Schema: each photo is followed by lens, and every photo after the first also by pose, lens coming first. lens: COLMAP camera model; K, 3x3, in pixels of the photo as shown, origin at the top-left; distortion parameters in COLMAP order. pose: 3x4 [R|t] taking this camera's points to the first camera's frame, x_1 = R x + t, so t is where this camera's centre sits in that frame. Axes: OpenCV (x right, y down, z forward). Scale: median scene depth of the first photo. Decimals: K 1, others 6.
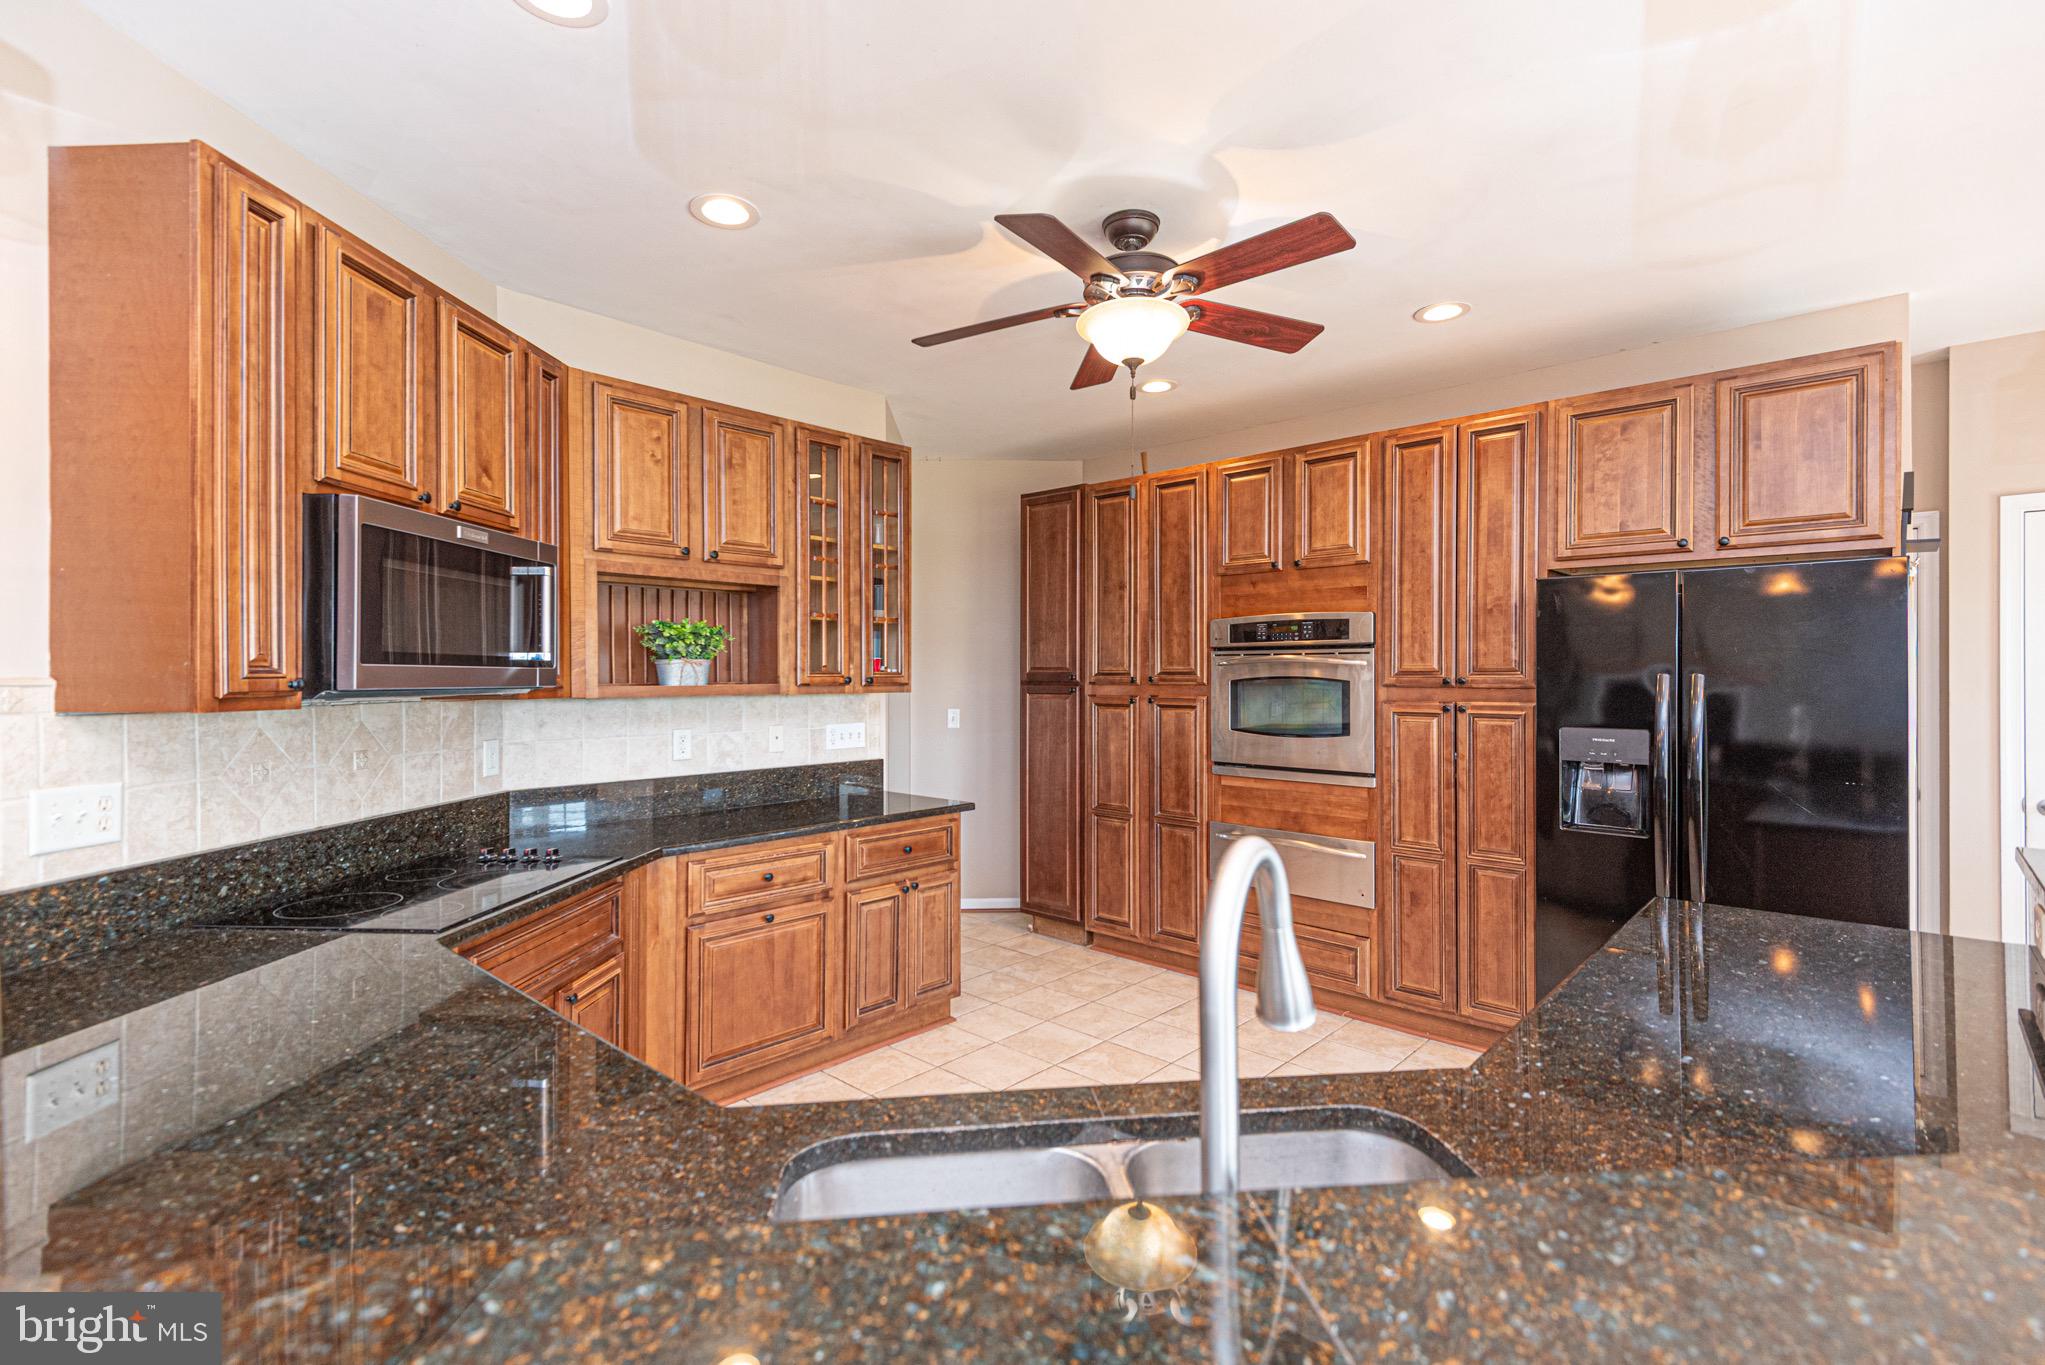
lens RADIAL K [[928.7, 0, 1012.4], [0, 928.7, 675.4], [0, 0, 1]] dist [0.024251, -0.010699]
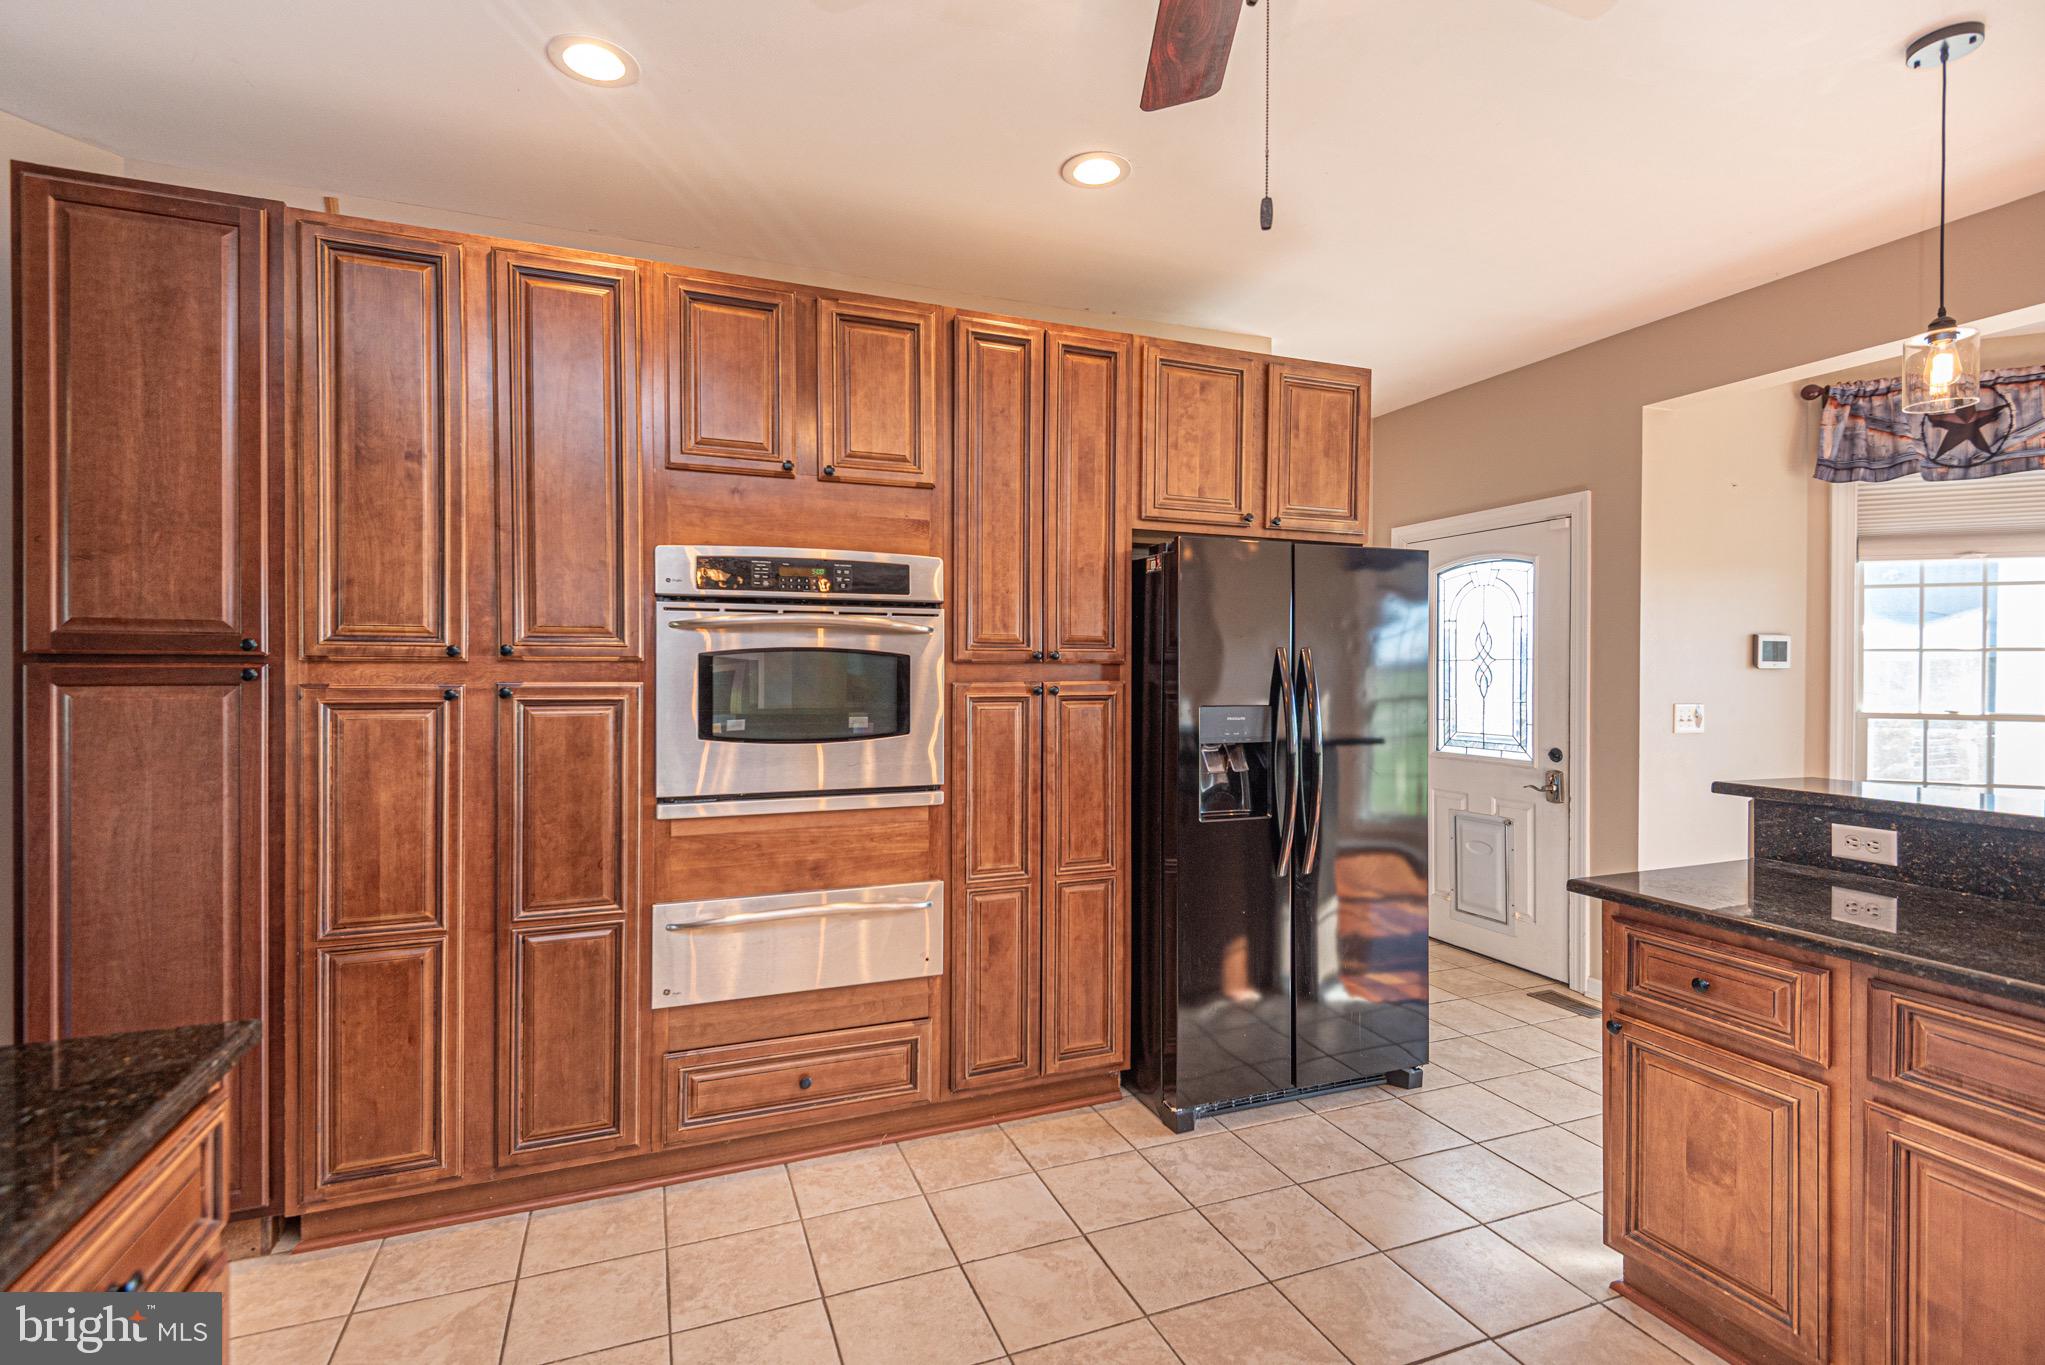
lens RADIAL K [[928.7, 0, 1021.5], [0, 928.7, 673.3], [0, 0, 1]] dist [0.024251, -0.010699]
pose [[0.420667, -0.005100, 0.907201, -0.255337], [-0.002607, 0.999973, 0.006830, 0.016477], [-0.907211, -0.005238, 0.420643, 0.711684]]
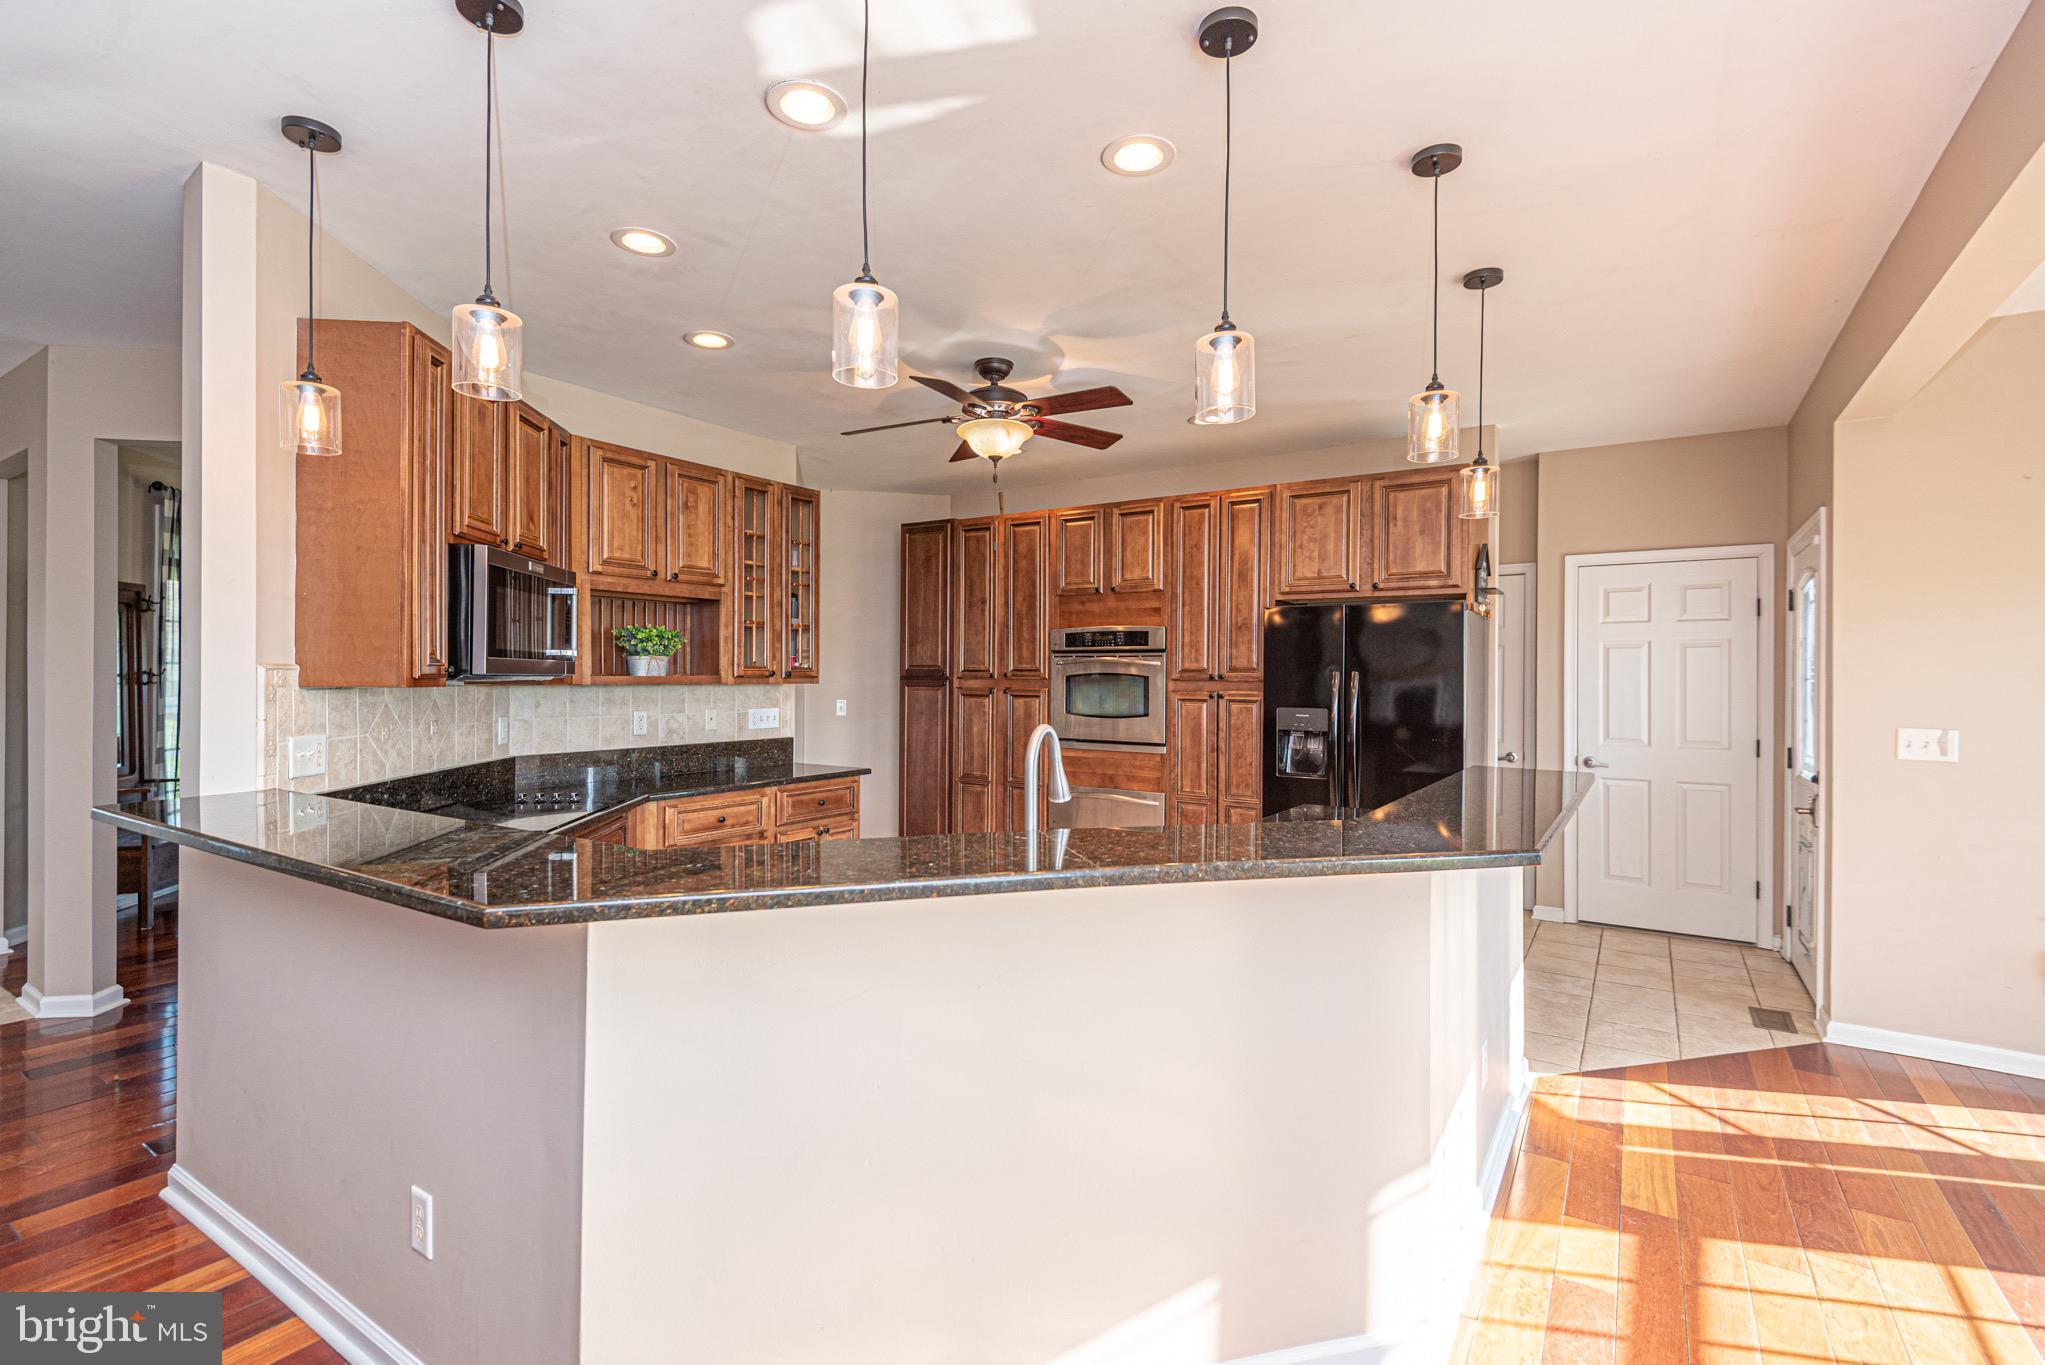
lens RADIAL K [[928.7, 0, 1012.5], [0, 928.7, 681.9], [0, 0, 1]] dist [0.024251, -0.010699]
pose [[0.987714, 0.005156, 0.156188, -0.055589], [-0.006251, 0.999959, 0.006517, 0.007238], [-0.156148, -0.007413, 0.987706, -0.358245]]
